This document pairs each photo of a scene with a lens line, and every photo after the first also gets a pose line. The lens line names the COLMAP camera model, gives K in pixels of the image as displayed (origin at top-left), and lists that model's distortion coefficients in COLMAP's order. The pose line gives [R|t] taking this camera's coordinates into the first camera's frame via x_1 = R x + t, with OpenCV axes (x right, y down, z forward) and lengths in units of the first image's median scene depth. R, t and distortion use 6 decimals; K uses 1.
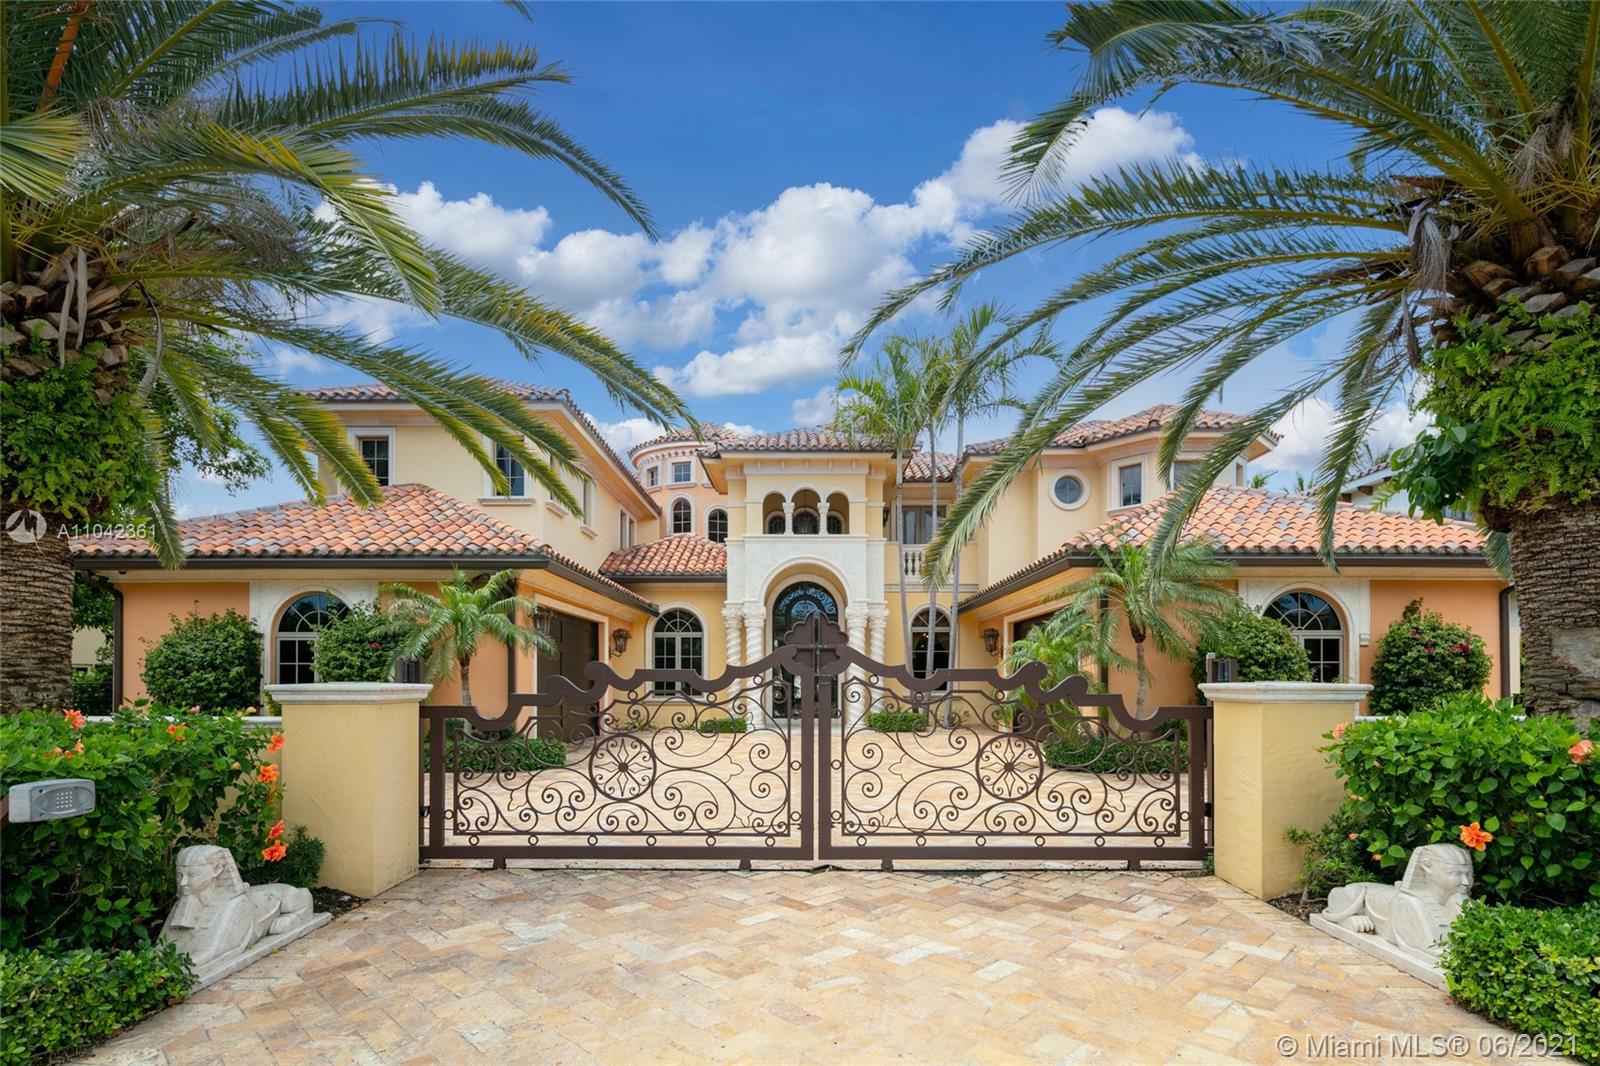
lens RADIAL K [[782.4, 0, 795.0], [0, 782.4, 526.1], [0, 0, 1]] dist [0.006069, -0.004825]
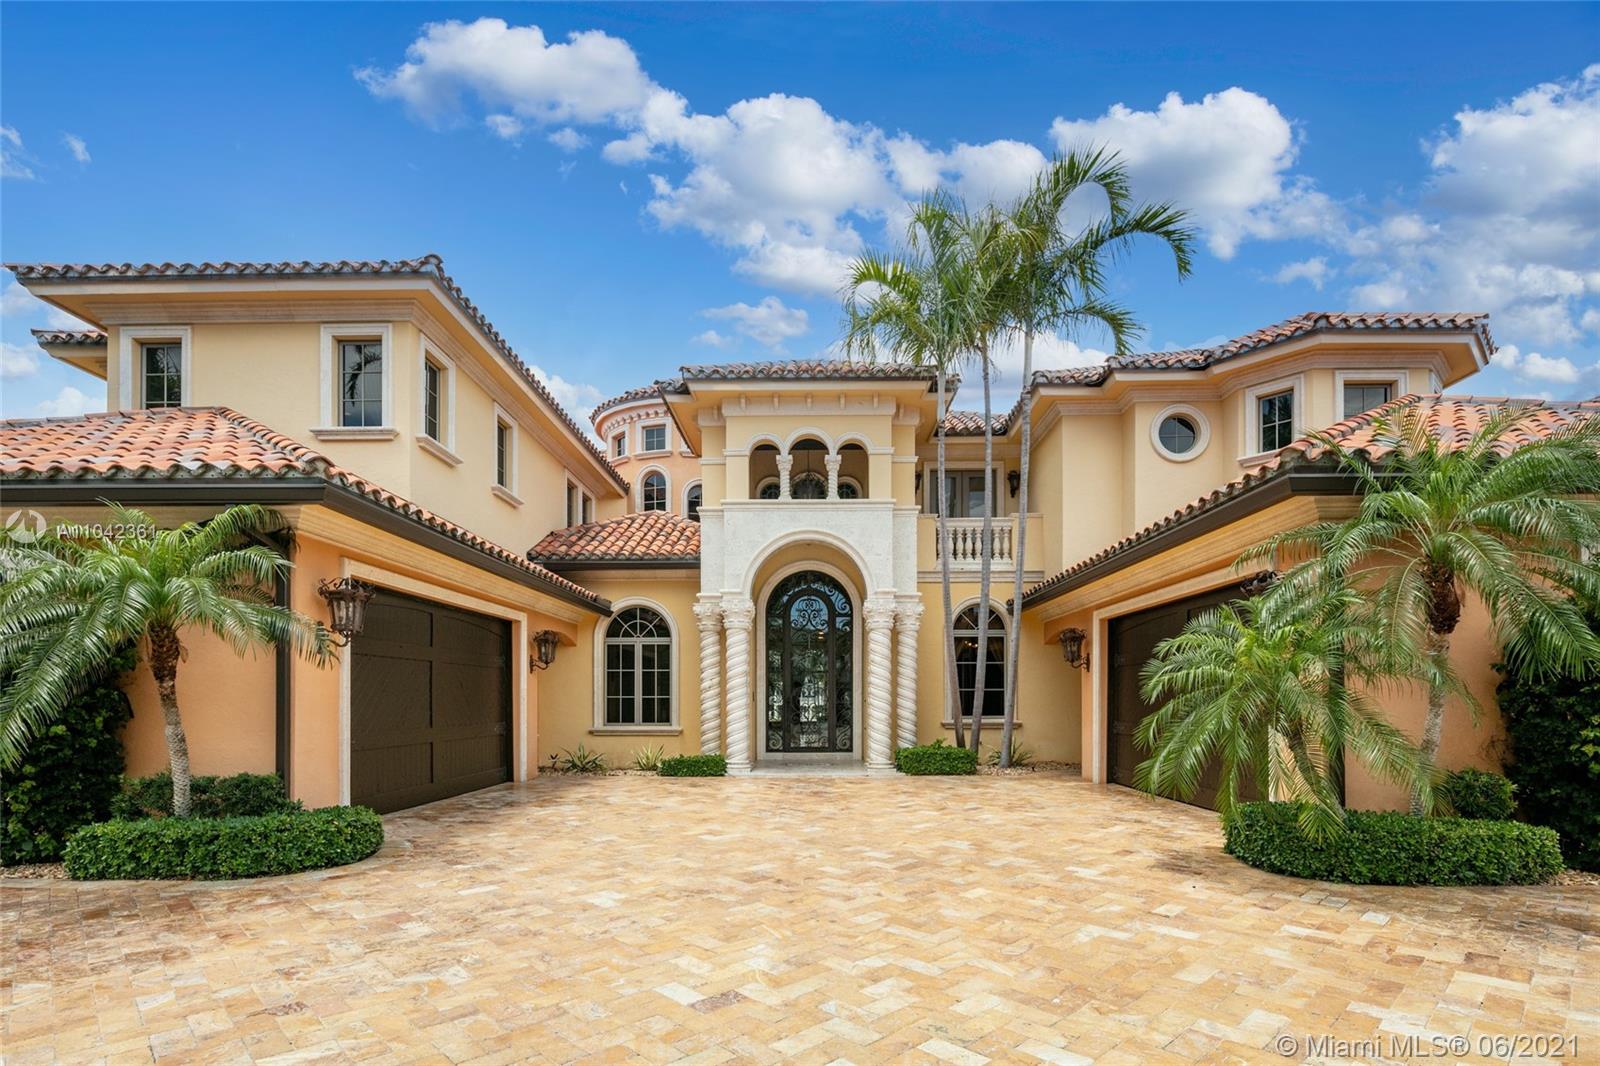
lens RADIAL K [[782.4, 0, 804.7], [0, 782.4, 541.5], [0, 0, 1]] dist [0.006069, -0.004825]
pose [[0.999996, -0.001468, -0.002316, 0.011426], [0.001456, 0.999987, -0.004790, 0.051217], [0.002323, 0.004787, 0.999986, 0.273987]]
